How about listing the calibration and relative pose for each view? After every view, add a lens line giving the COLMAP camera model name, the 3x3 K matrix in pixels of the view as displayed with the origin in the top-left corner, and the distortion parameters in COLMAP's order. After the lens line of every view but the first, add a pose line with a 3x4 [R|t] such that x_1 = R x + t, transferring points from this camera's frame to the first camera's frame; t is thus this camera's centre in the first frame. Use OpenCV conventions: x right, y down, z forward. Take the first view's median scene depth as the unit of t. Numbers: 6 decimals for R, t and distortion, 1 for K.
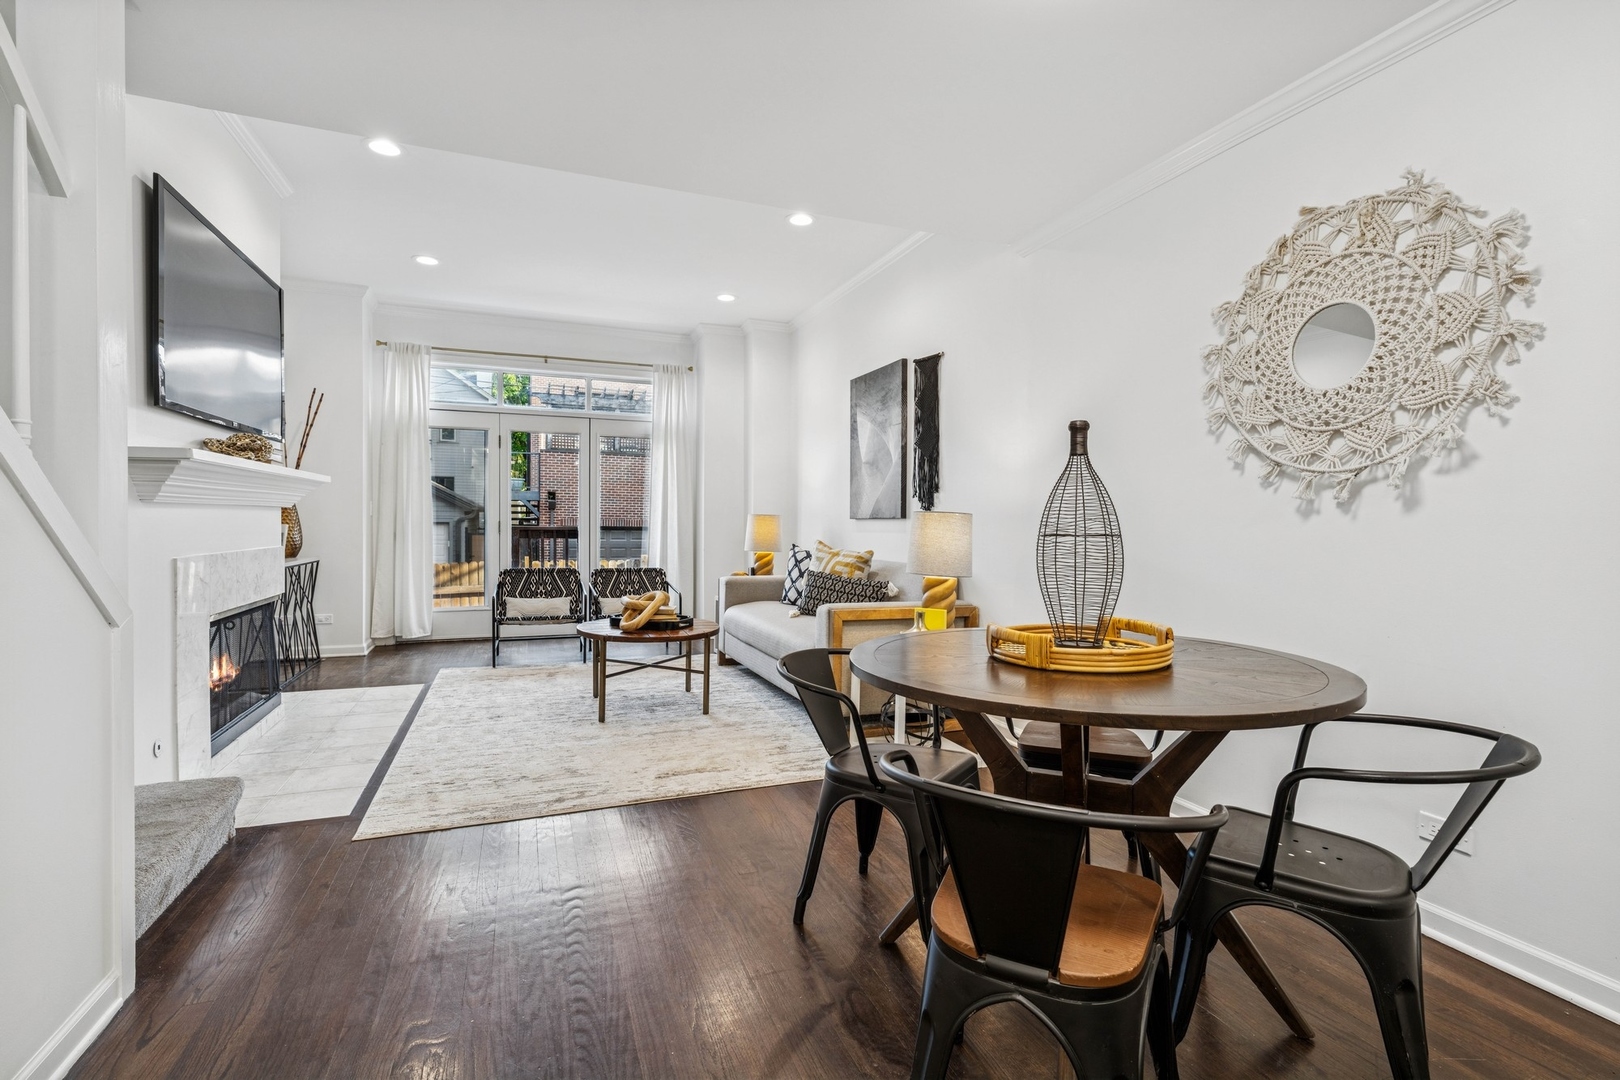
lens RADIAL K [[740.4, 0, 810.0], [0, 740.4, 539.3], [0, 0, 1]] dist [-0.004219, 0.000148]
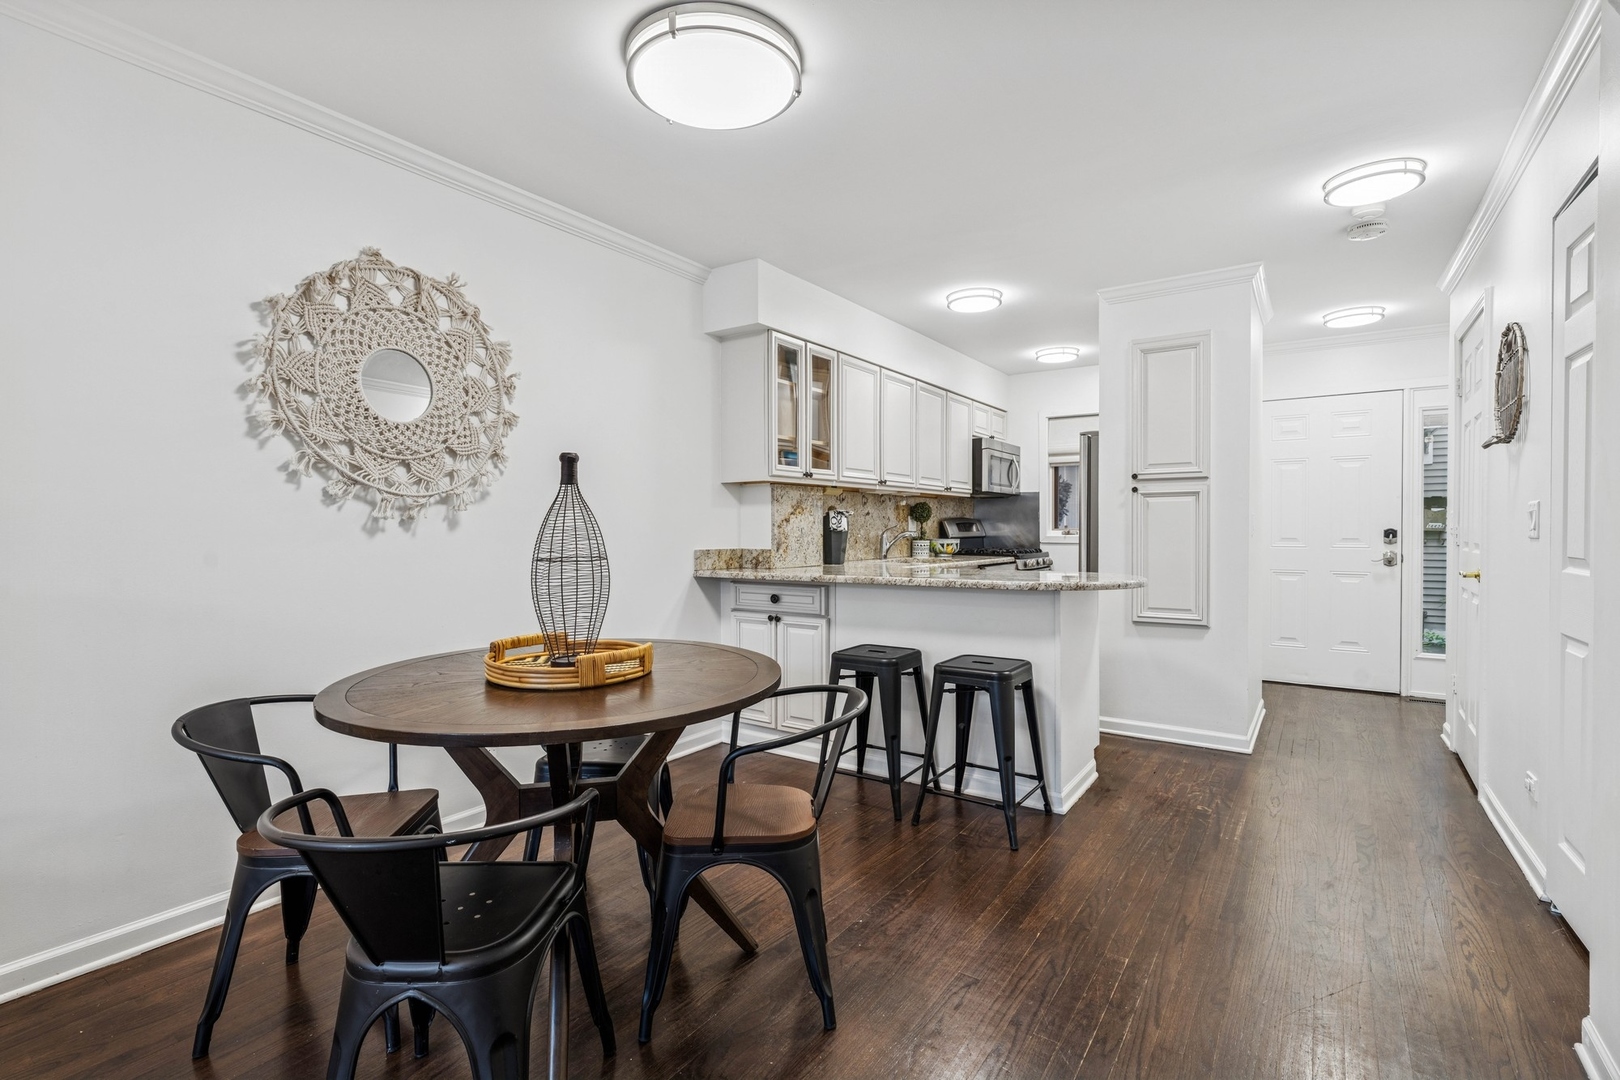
lens RADIAL K [[761.2, 0, 805.1], [0, 761.2, 536.1], [0, 0, 1]] dist [-0.003543, -0.000601]
pose [[-0.563549, -0.026436, 0.825659, -0.640514], [0.008824, 0.999238, 0.038017, -0.067314], [-0.826035, 0.028710, -0.562887, 1.154504]]
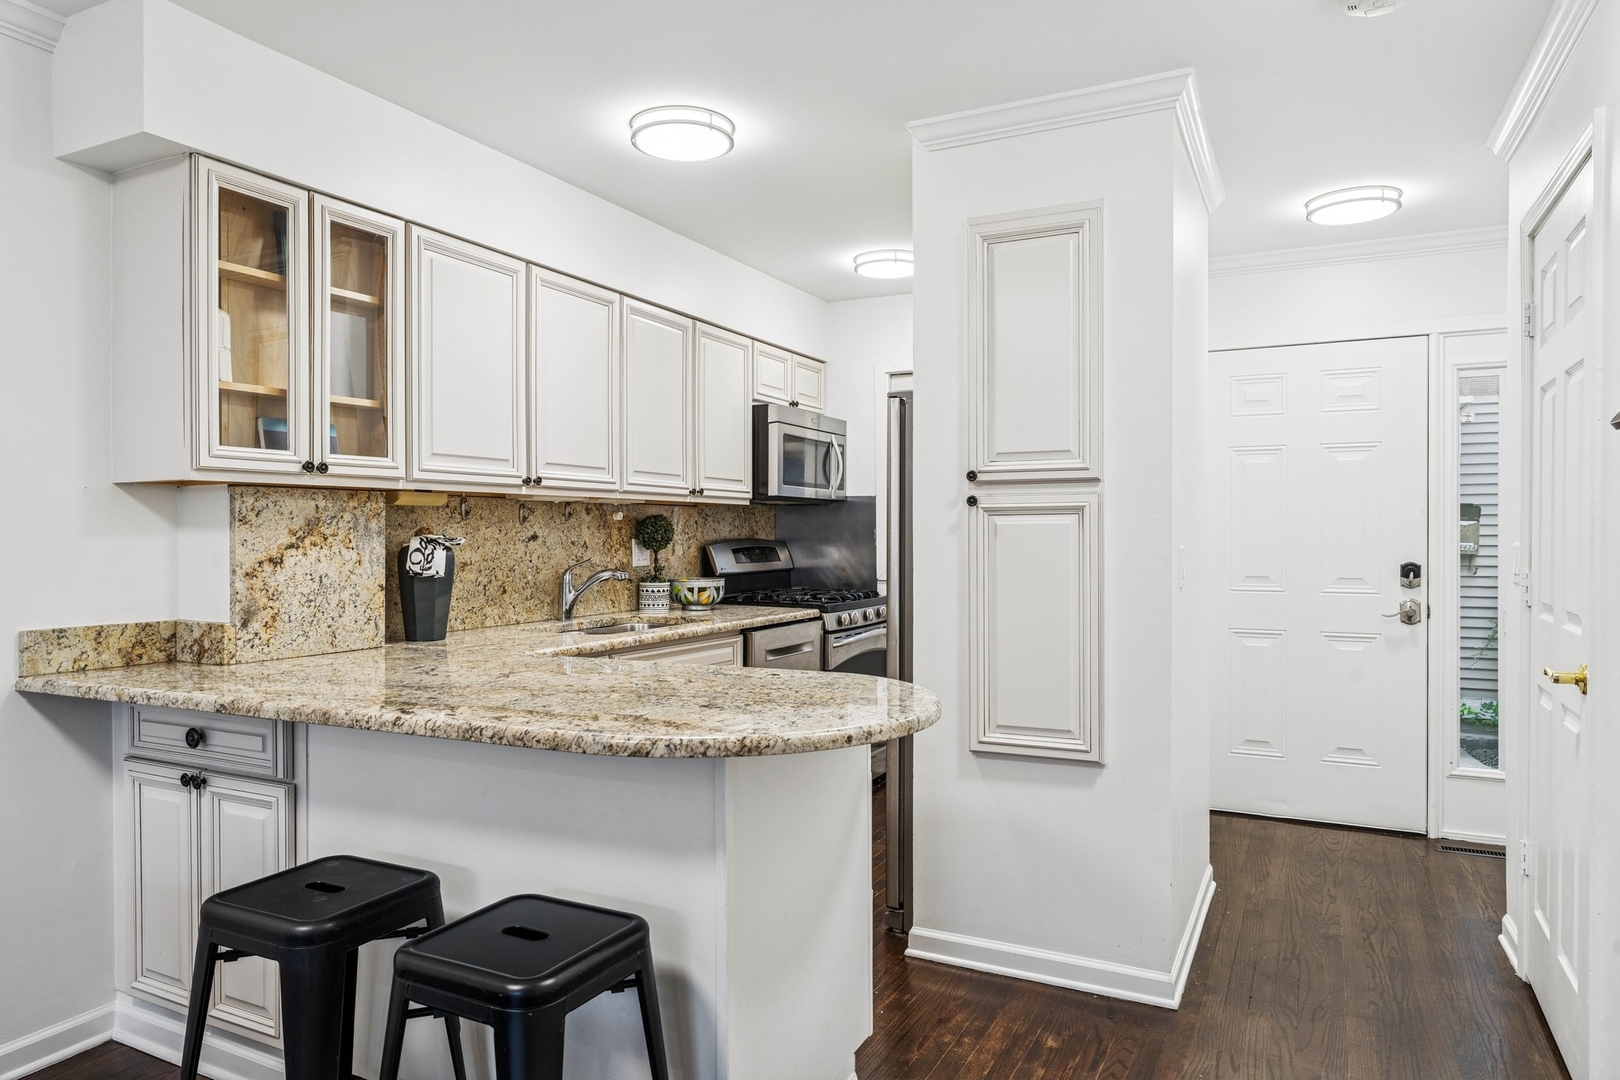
lens RADIAL K [[1032.2, 0, 809.9], [0, 1032.2, 534.5], [0, 0, 1]] dist [-0.003788, 0.002568]
pose [[-0.672700, -0.019079, 0.739669, -0.466621], [0.004460, 0.999545, 0.029838, -0.091150], [-0.739902, 0.023371, -0.672309, 0.674631]]
